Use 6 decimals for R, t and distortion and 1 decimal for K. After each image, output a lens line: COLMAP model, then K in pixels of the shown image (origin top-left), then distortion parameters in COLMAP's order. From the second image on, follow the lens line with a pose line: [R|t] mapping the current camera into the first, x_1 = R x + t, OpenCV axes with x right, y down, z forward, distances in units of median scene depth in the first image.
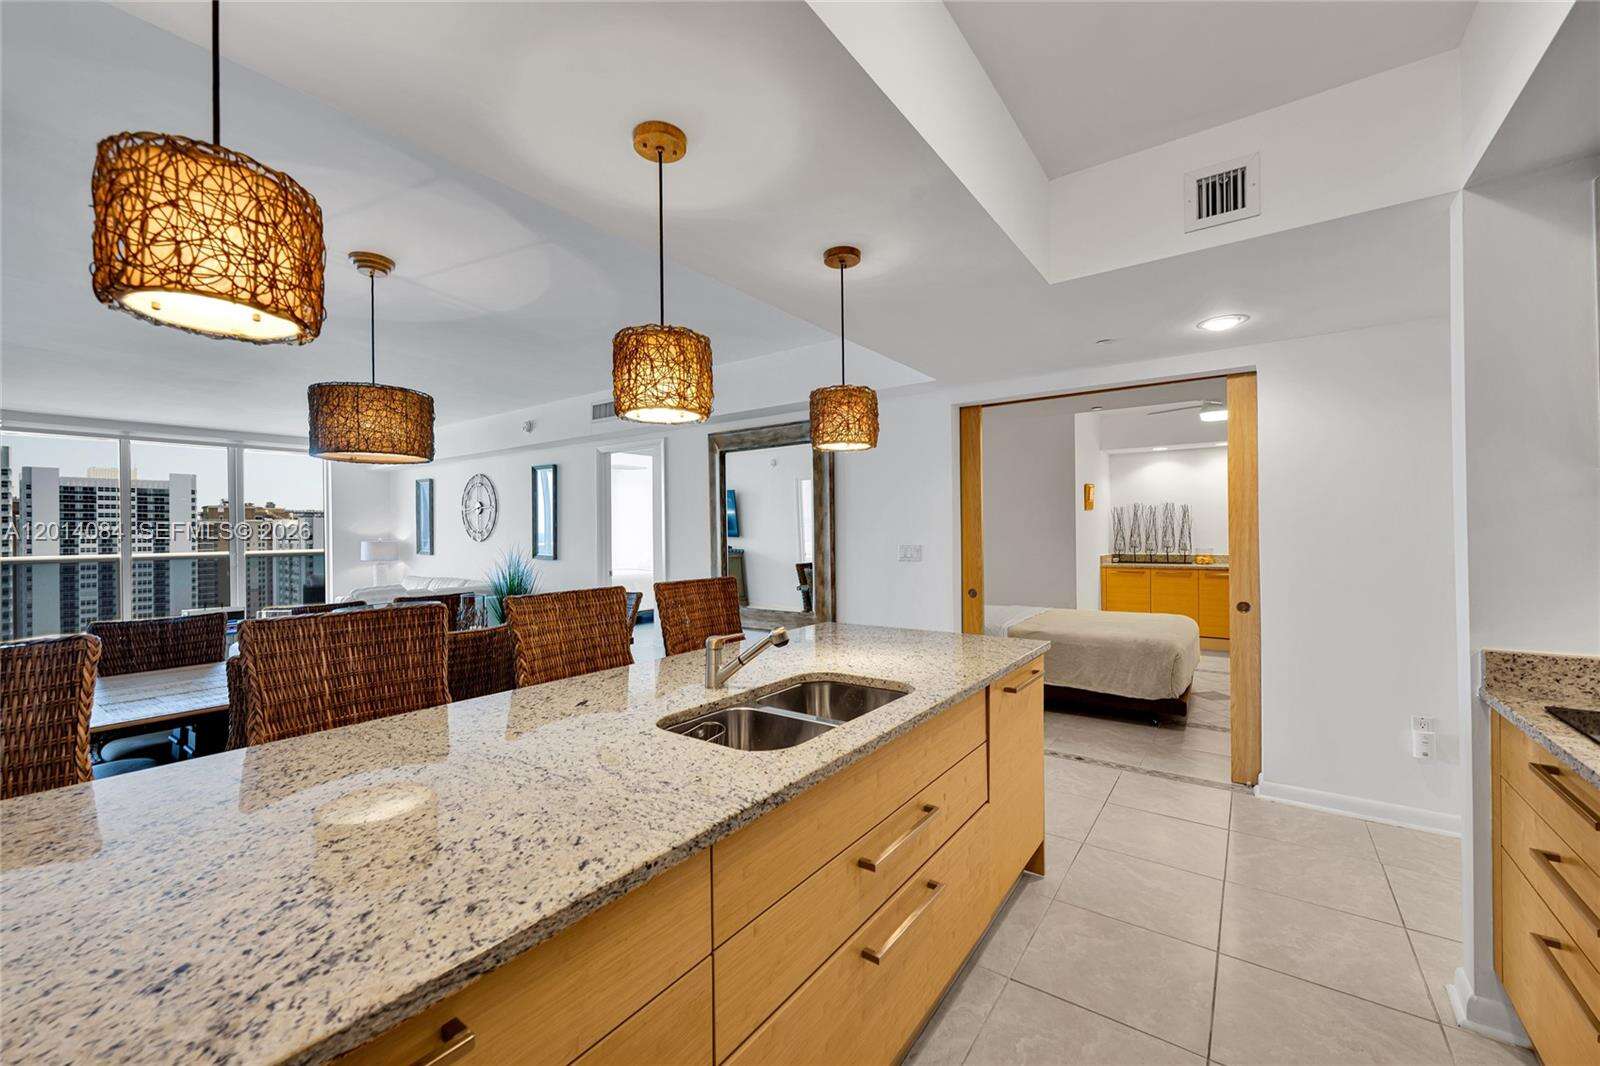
lens RADIAL K [[632.8, 0, 796.0], [0, 632.8, 533.2], [0, 0, 1]] dist [-0.000625, -0.000209]
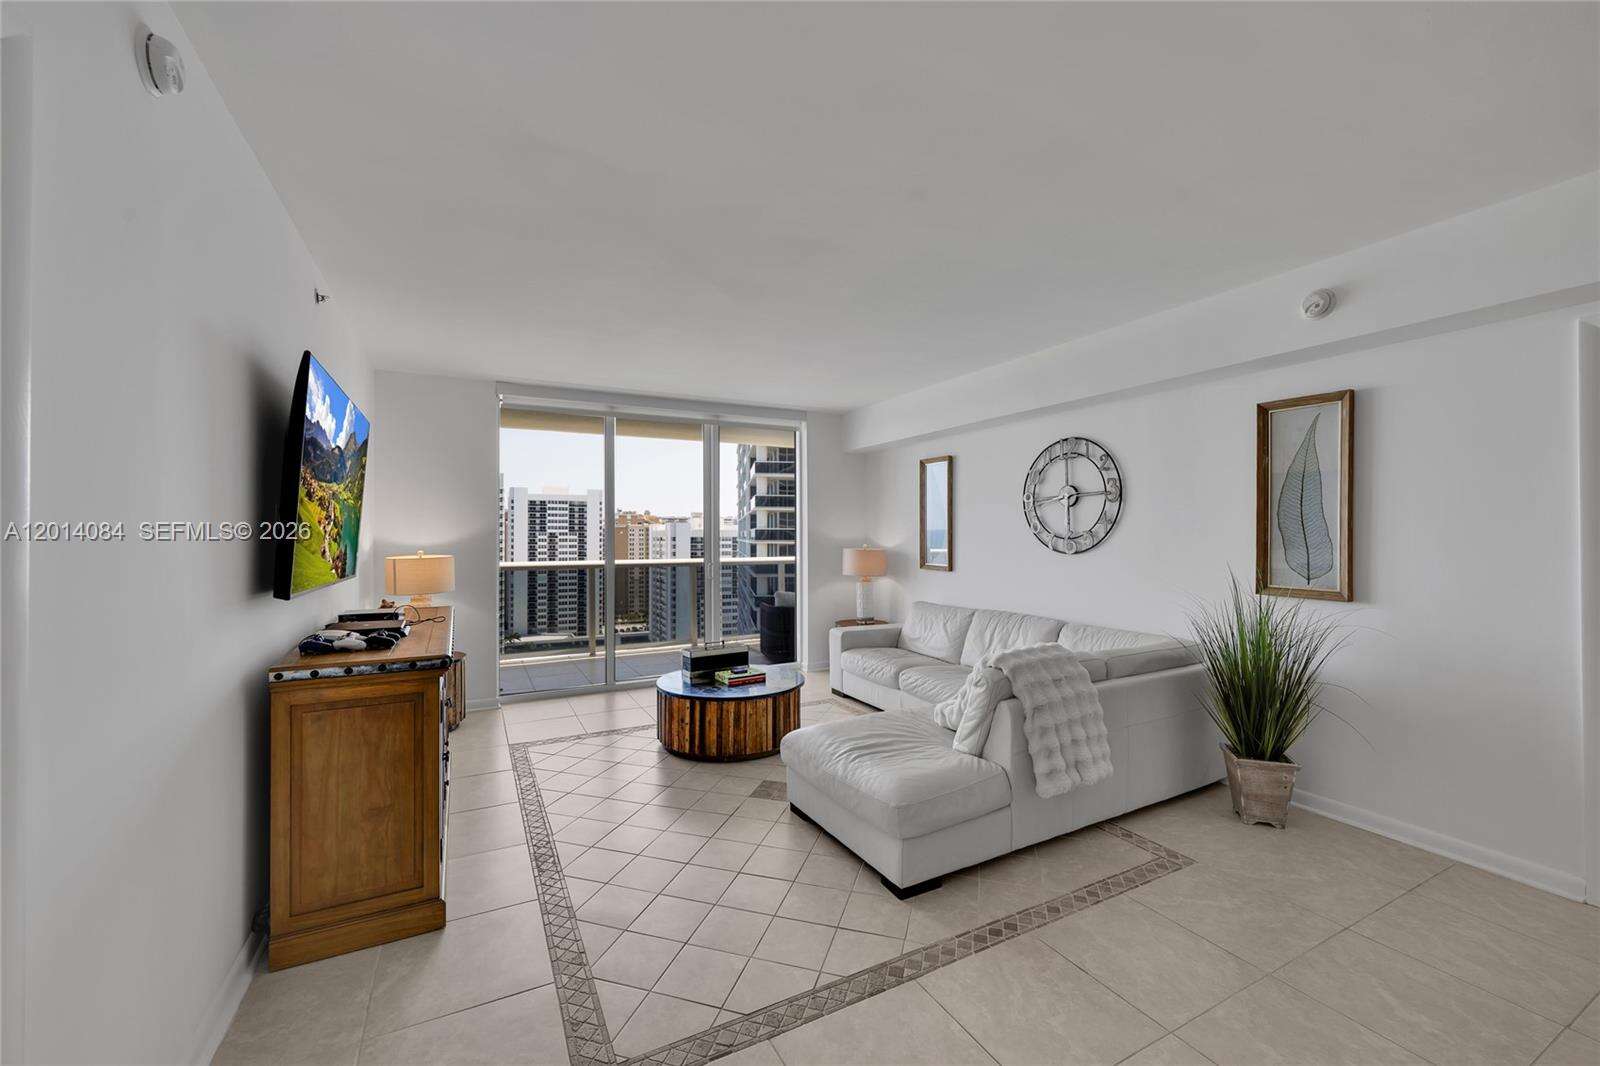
lens RADIAL K [[630.1, 0, 795.4], [0, 630.1, 530.2], [0, 0, 1]] dist [-0.001507, -0.000291]
pose [[0.896516, 0.000687, -0.443010, -0.533496], [-0.005172, 0.999947, -0.008917, -0.002846], [0.442980, 0.010286, 0.896472, 0.417923]]
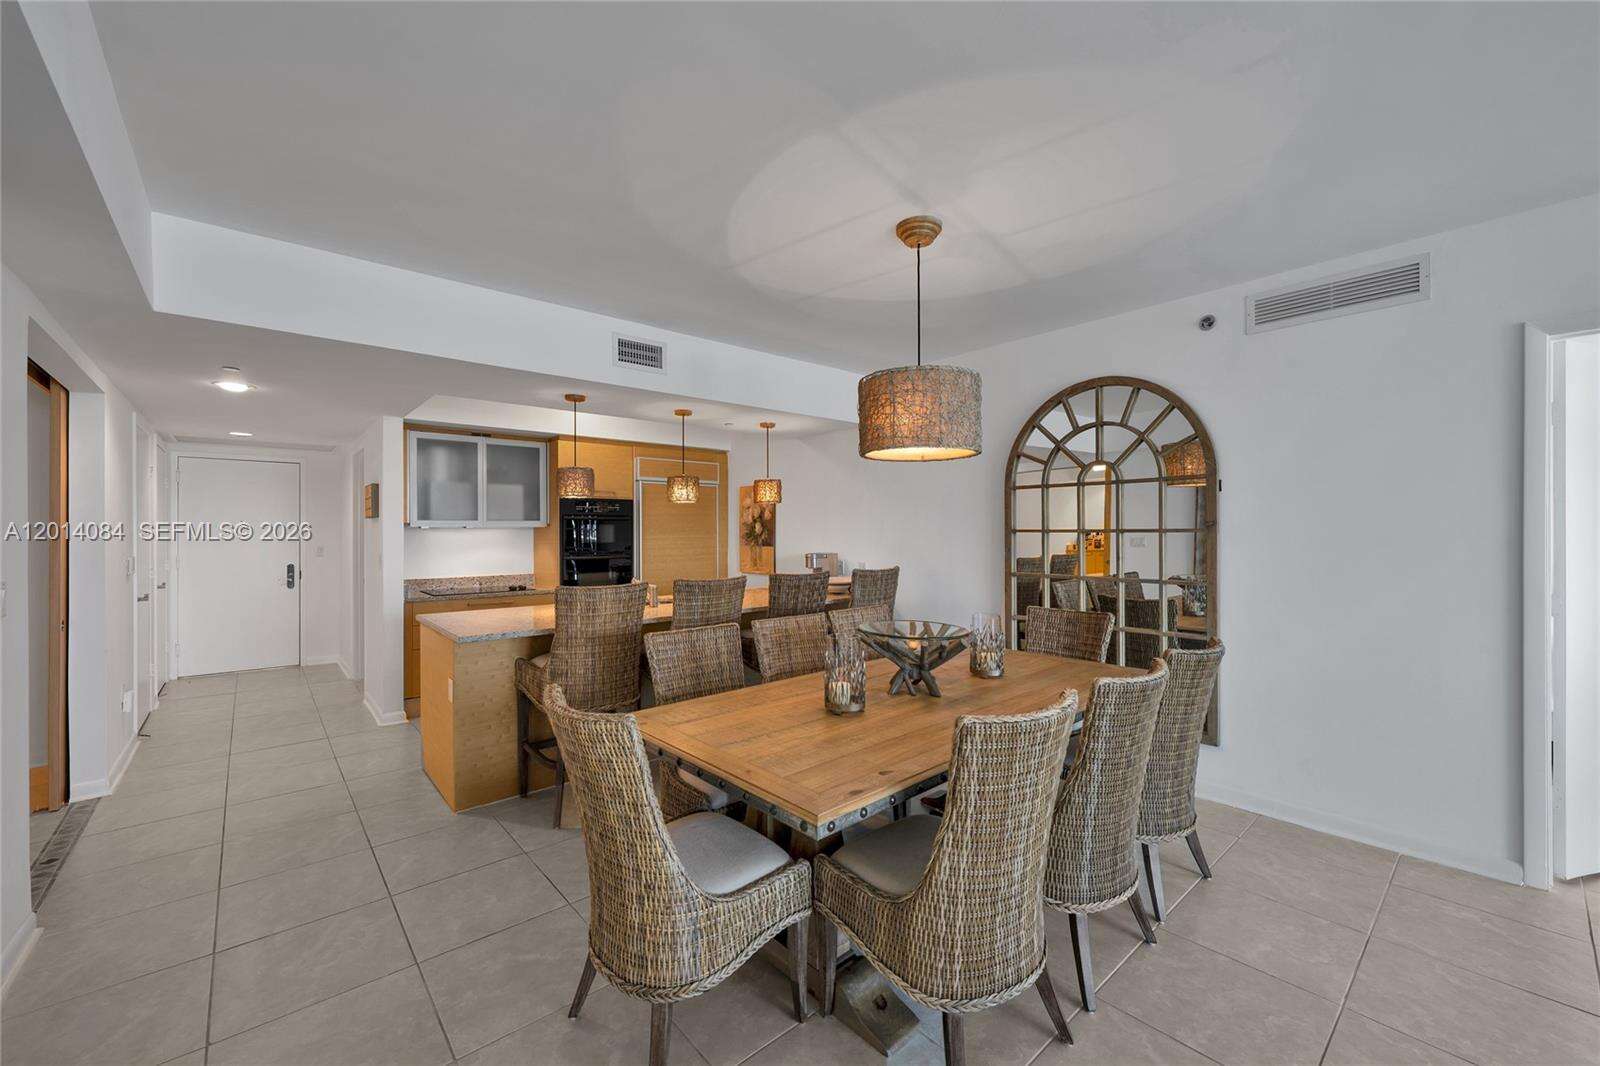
lens RADIAL K [[629.0, 0, 796.8], [0, 629.0, 529.6], [0, 0, 1]] dist [0.000325, -0.000100]
pose [[-0.976576, 0.013366, 0.214757, -0.305901], [0.012829, 0.999910, -0.003897, -0.006347], [-0.214789, -0.001051, -0.976660, 0.835904]]
